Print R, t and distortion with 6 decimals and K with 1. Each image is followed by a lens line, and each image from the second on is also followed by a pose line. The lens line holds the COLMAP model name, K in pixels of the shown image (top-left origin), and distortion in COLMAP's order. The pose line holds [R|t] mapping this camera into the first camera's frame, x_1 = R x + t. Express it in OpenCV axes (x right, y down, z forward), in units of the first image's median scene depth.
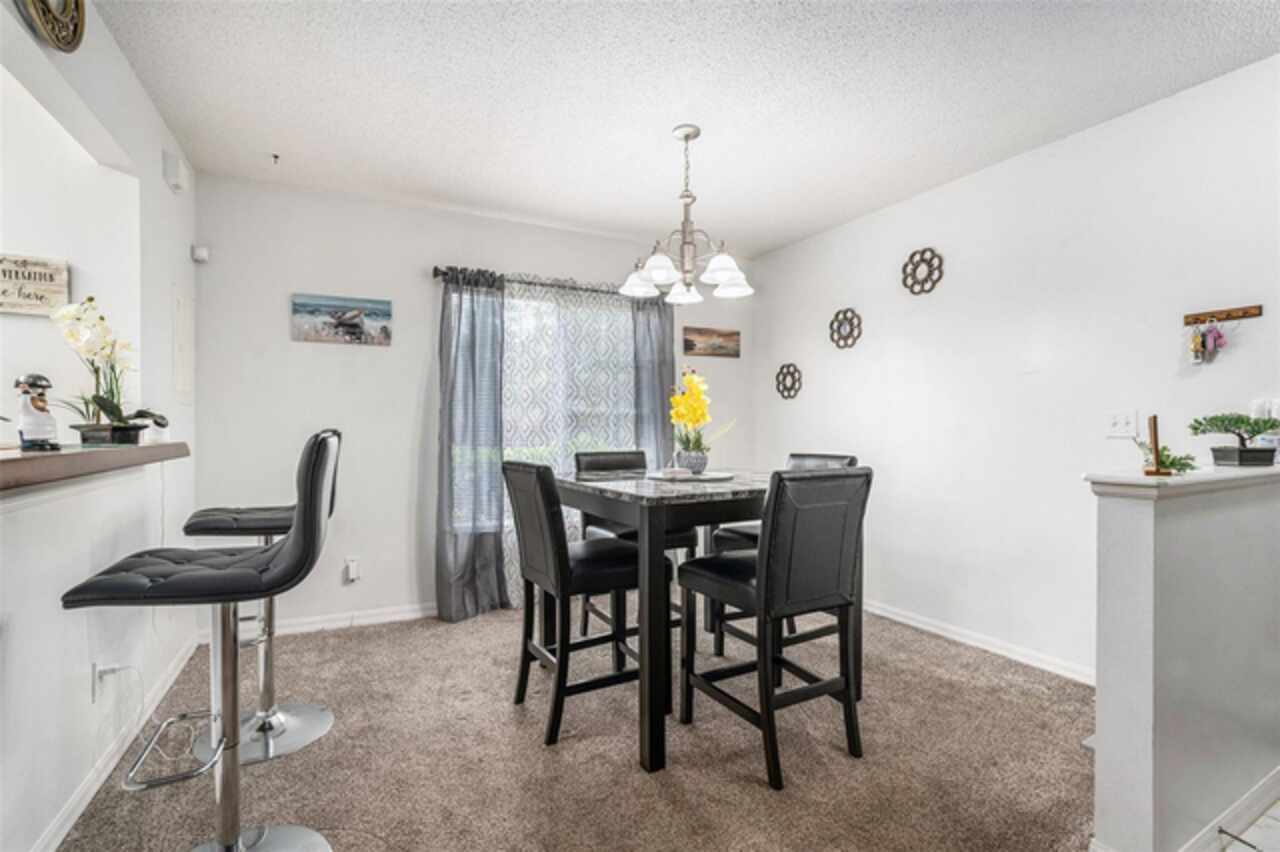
lens RADIAL K [[582.8, 0, 640.1], [0, 582.8, 431.0], [0, 0, 1]] dist [-0.035691, 0.000340]
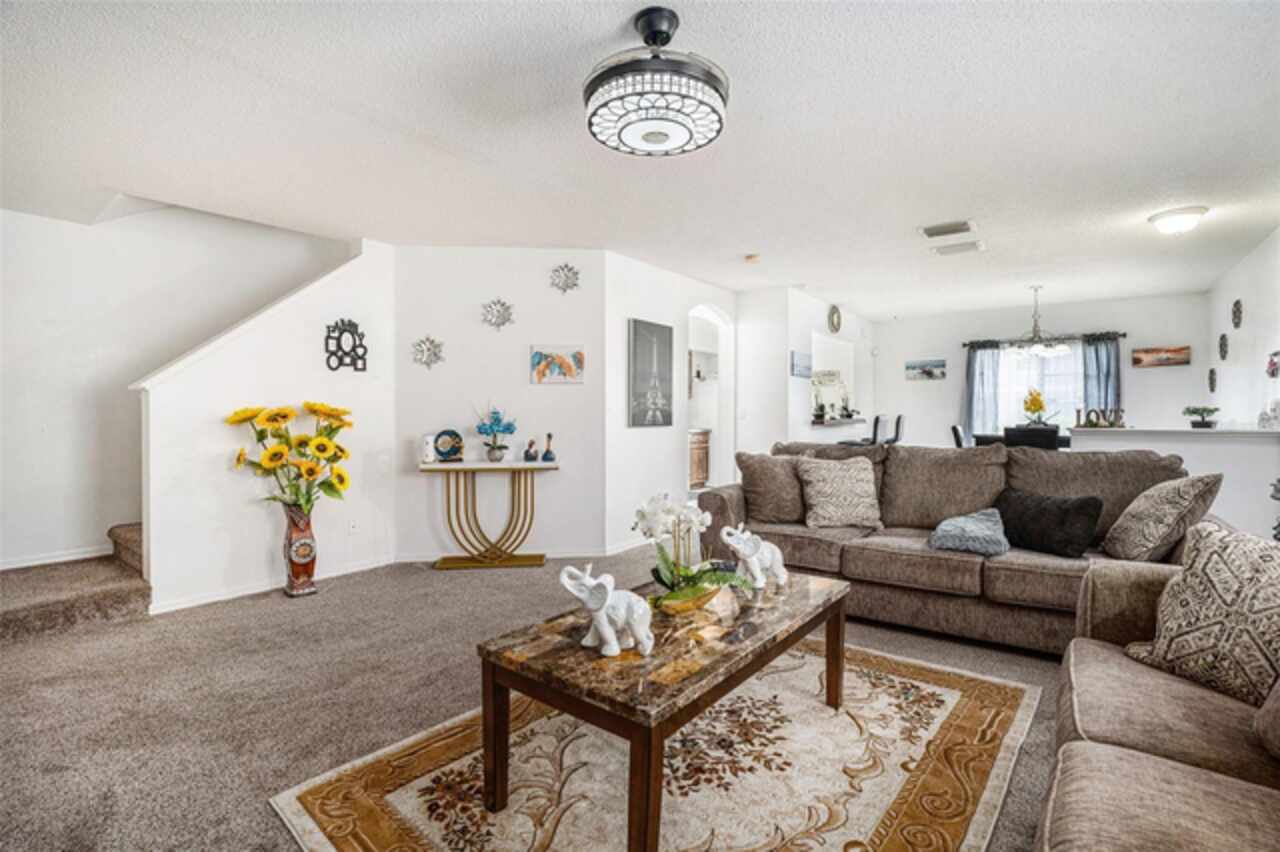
lens RADIAL K [[582.8, 0, 635.7], [0, 582.8, 425.7], [0, 0, 1]] dist [-0.035691, 0.000340]
pose [[0.425545, 0.012689, -0.904848, 1.181157], [-0.001699, 0.999911, 0.013223, 0.012204], [0.904936, -0.004089, 0.425529, -1.154978]]
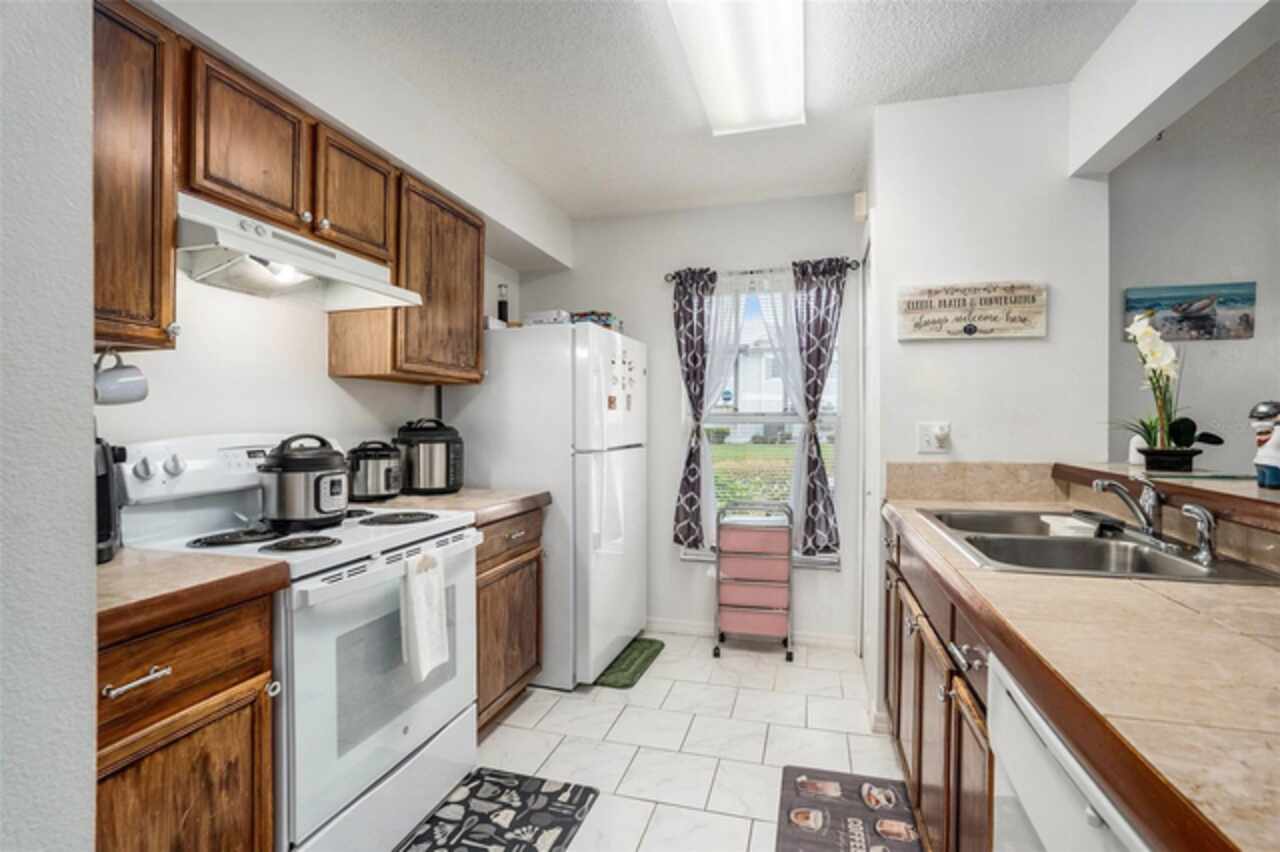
lens RADIAL K [[582.8, 0, 636.1], [0, 582.8, 418.5], [0, 0, 1]] dist [-0.035691, 0.000340]
pose [[0.712724, -0.008511, -0.701393, -0.517573], [0.000134, 0.999928, -0.011997, -0.028953], [0.701444, 0.008457, 0.712674, -0.145456]]
